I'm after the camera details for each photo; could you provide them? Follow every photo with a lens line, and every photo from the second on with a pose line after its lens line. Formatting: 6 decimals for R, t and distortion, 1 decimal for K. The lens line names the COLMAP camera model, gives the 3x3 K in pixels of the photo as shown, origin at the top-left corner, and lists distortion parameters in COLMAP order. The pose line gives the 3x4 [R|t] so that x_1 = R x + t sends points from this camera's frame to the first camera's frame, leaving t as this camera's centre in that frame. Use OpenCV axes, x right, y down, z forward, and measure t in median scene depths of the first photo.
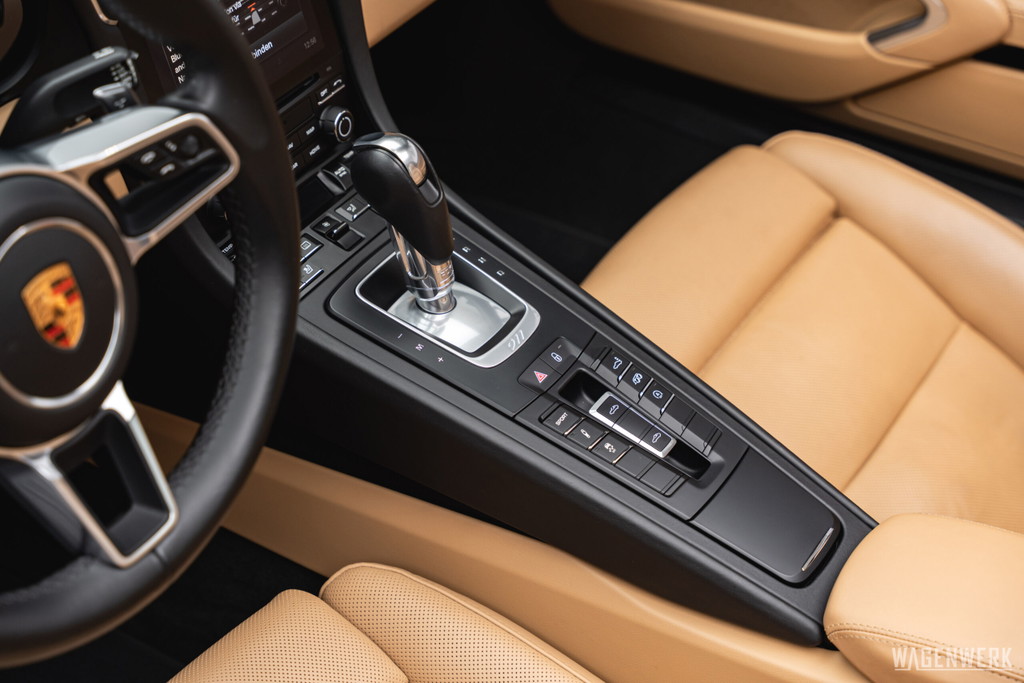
lens RADIAL K [[1902.5, 0, 513.2], [0, 1902.5, 341.8], [0, 0, 1]] dist [0.004791, 0.000000]
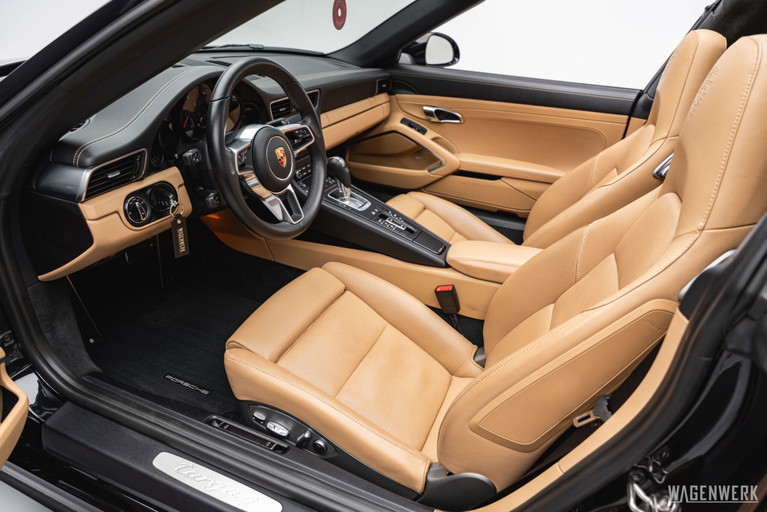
lens RADIAL K [[510.8, 0, 383.2], [0, 510.8, 259.7], [0, 0, 1]] dist [-0.035071, 0.000485]
pose [[0.983885, -0.034251, 0.175489, -0.178592], [0.064263, 0.983637, -0.168313, 0.334320], [-0.166852, 0.176879, 0.969987, -0.086444]]
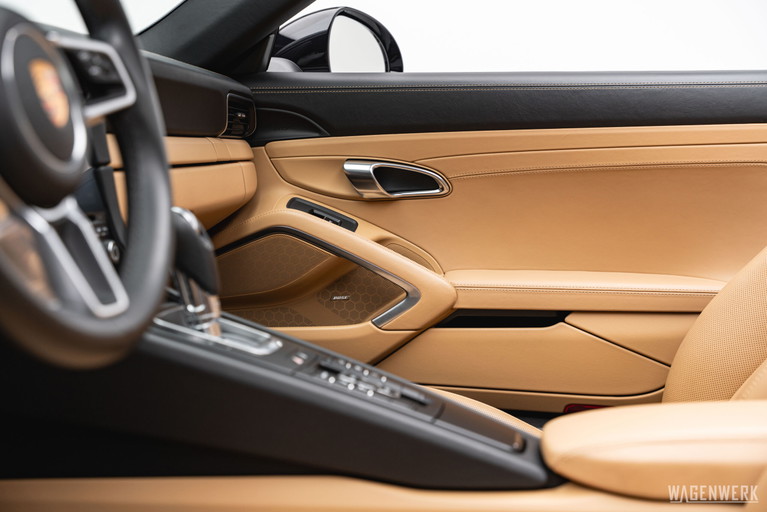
lens RADIAL K [[1145.9, 0, 378.8], [0, 1145.9, 256.8], [0, 0, 1]] dist [0.011317, 0.000000]
pose [[0.923264, -0.031857, 0.382843, -0.267795], [0.231624, 0.841211, -0.488585, 0.404690], [-0.306487, 0.539768, 0.784038, 0.308127]]
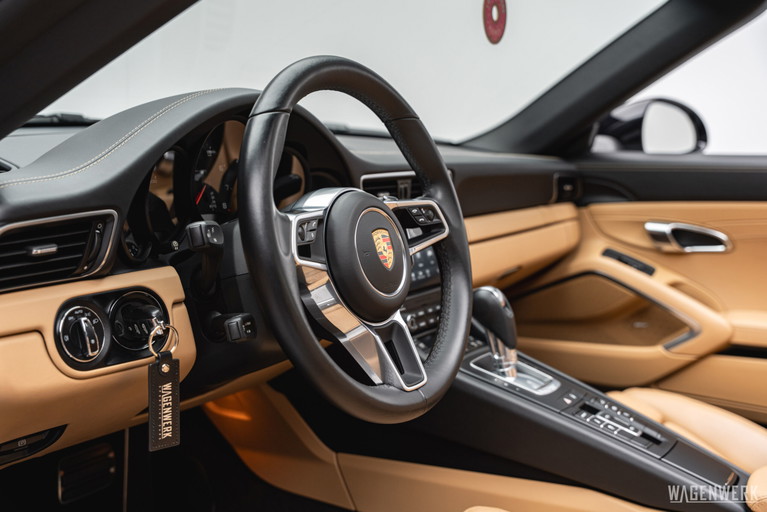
lens RADIAL K [[909.2, 0, 381.9], [0, 909.2, 261.2], [0, 0, 1]] dist [0.014916, 0.000000]
pose [[0.999946, 0.000822, 0.010319, -0.201799], [0.004444, 0.866165, -0.499738, 0.389787], [-0.009349, 0.499757, 0.866115, 0.123293]]
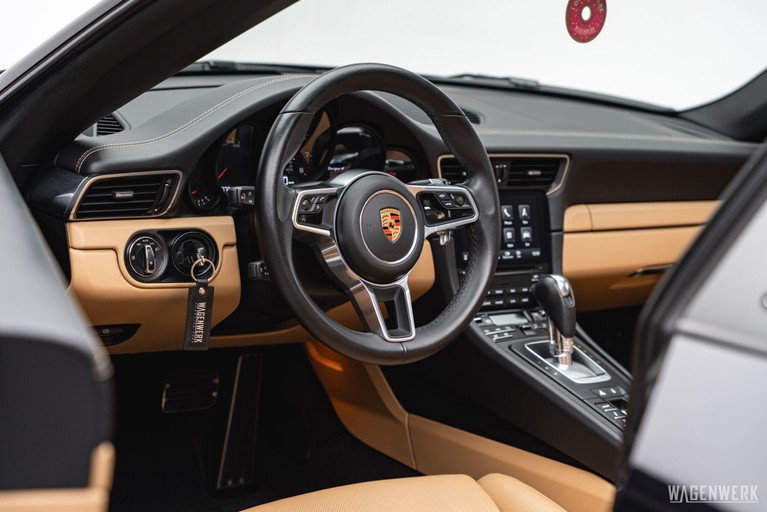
lens RADIAL K [[1565.7, 0, 382.8], [0, 1565.7, 255.4], [0, 0, 1]] dist [0.070718, 0.000000]
pose [[0.937183, 0.137978, -0.320390, 0.336633], [-0.273448, 0.860851, -0.429140, 0.729662], [0.216596, 0.489793, 0.844505, -0.587827]]
